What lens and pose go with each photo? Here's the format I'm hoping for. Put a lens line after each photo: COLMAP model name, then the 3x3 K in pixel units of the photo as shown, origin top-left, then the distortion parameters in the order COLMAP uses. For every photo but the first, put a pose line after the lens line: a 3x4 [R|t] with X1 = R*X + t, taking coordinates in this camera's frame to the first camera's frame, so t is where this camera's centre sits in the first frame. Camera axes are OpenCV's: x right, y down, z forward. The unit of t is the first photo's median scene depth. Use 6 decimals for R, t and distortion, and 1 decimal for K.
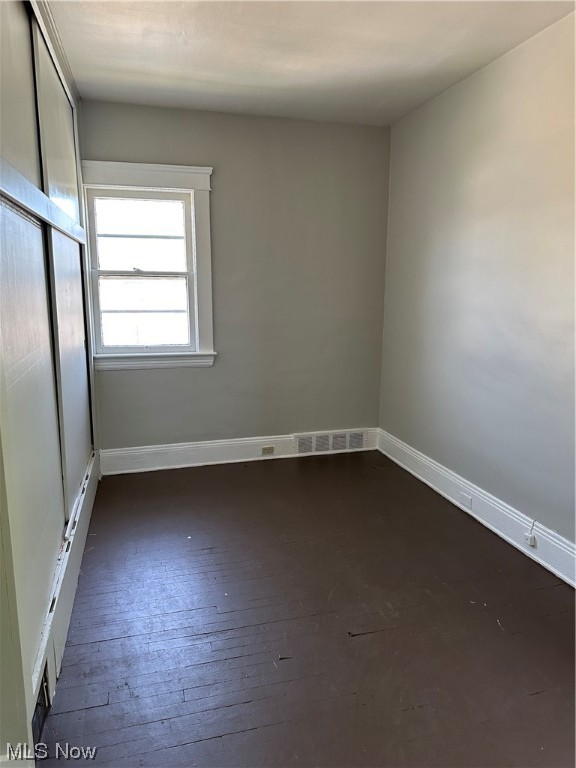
lens RADIAL K [[541.5, 0, 288.6], [0, 541.5, 387.7], [0, 0, 1]] dist [0.065188, -0.078159]
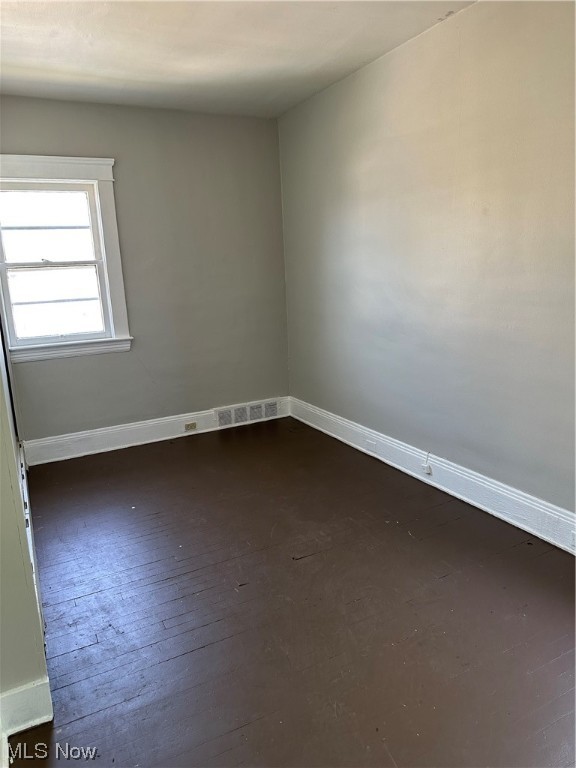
lens RADIAL K [[541.5, 0, 286.8], [0, 541.5, 386.4], [0, 0, 1]] dist [0.065188, -0.078159]
pose [[0.977373, -0.090623, 0.191125, -0.055359], [0.085756, 0.995749, 0.033605, 0.020563], [-0.193358, -0.016455, 0.980990, -0.088304]]
